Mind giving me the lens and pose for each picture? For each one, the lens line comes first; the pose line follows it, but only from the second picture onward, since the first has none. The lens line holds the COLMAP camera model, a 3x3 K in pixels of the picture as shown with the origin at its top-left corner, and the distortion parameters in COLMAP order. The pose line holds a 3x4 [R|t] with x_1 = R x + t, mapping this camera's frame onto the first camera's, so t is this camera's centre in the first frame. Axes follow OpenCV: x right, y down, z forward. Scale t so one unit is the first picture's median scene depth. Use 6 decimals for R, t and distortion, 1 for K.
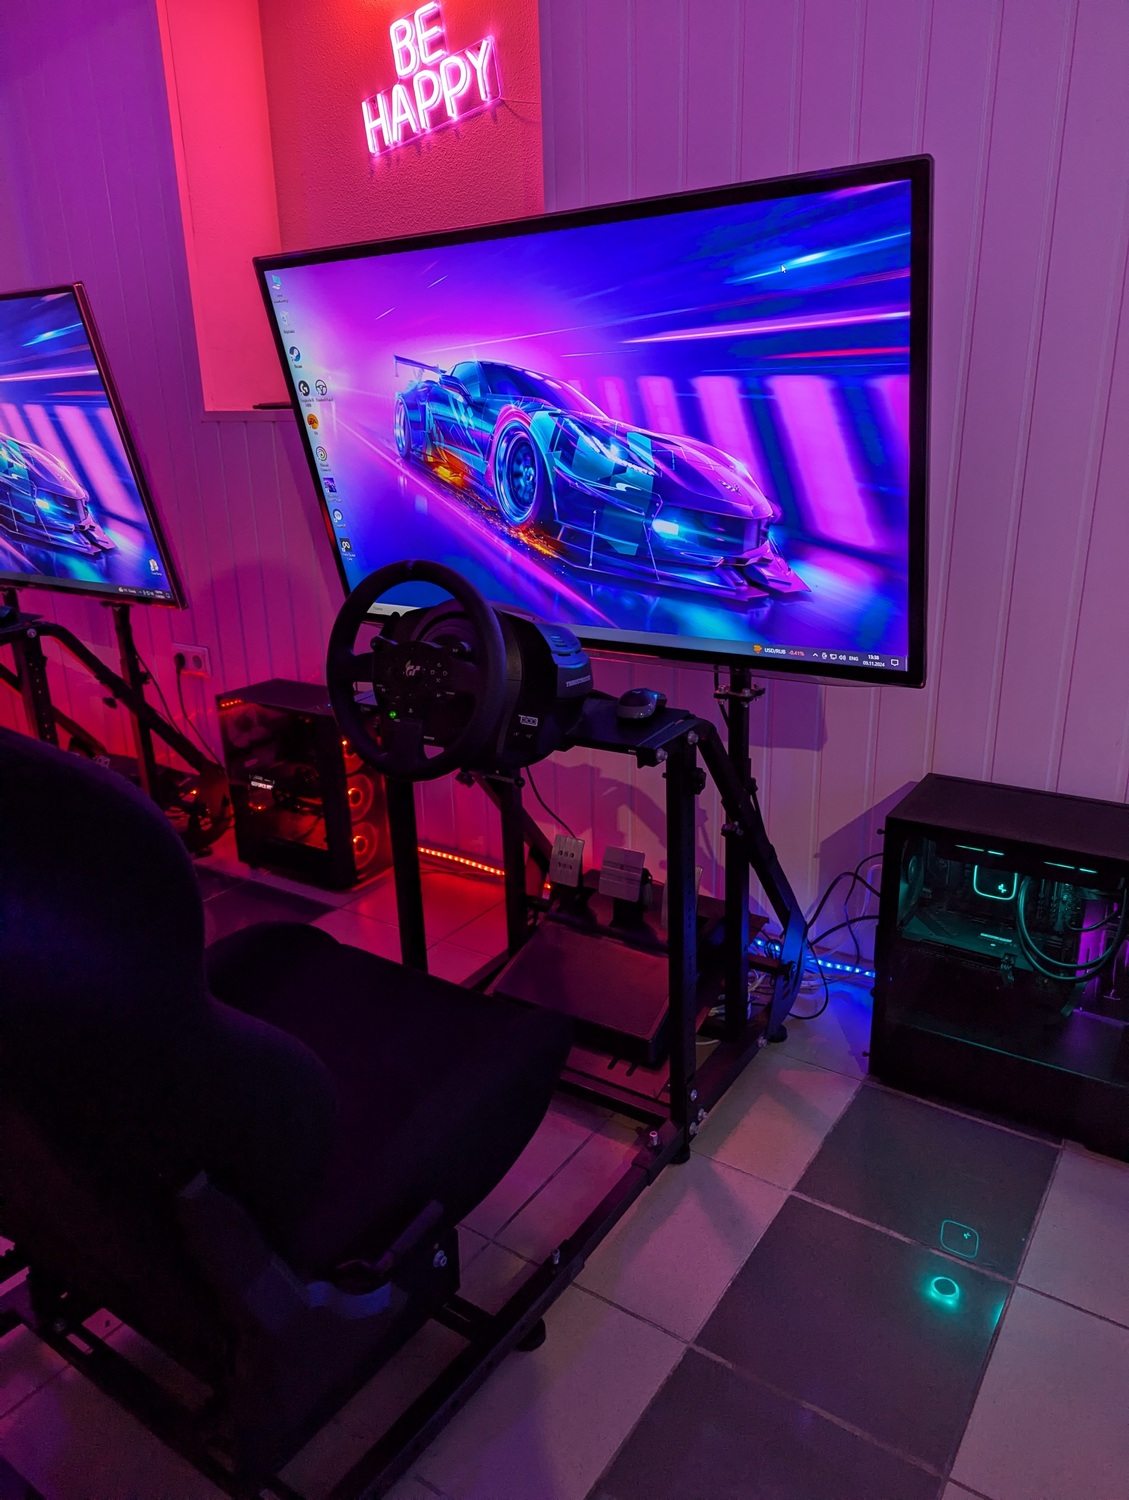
lens RADIAL K [[1060.7, 0, 564.5], [0, 1060.7, 750.0], [0, 0, 1]] dist [0.075035, -0.088055]
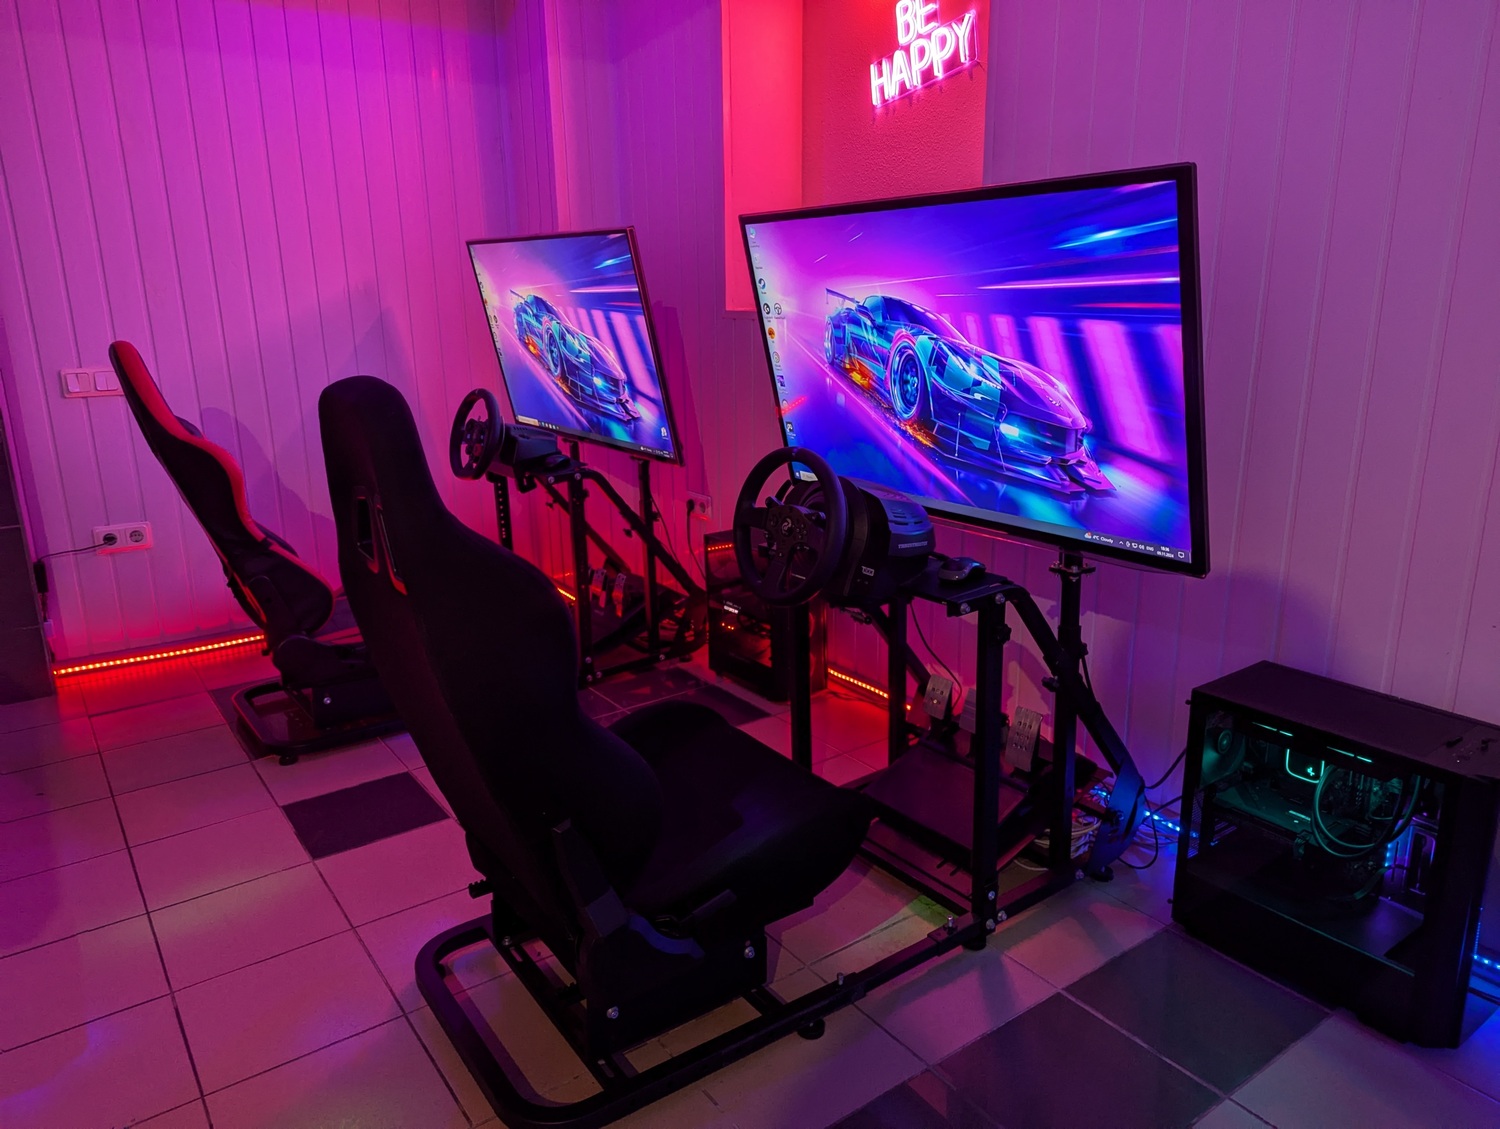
lens RADIAL K [[1060.7, 0, 750.0], [0, 1060.7, 564.5], [0, 0, 1]] dist [0.075035, -0.088055]
pose [[0.937059, 0.099628, -0.334657, 0.219560], [-0.113451, 0.993301, -0.021961, 0.008038], [0.330227, 0.058545, 0.942084, -0.239781]]
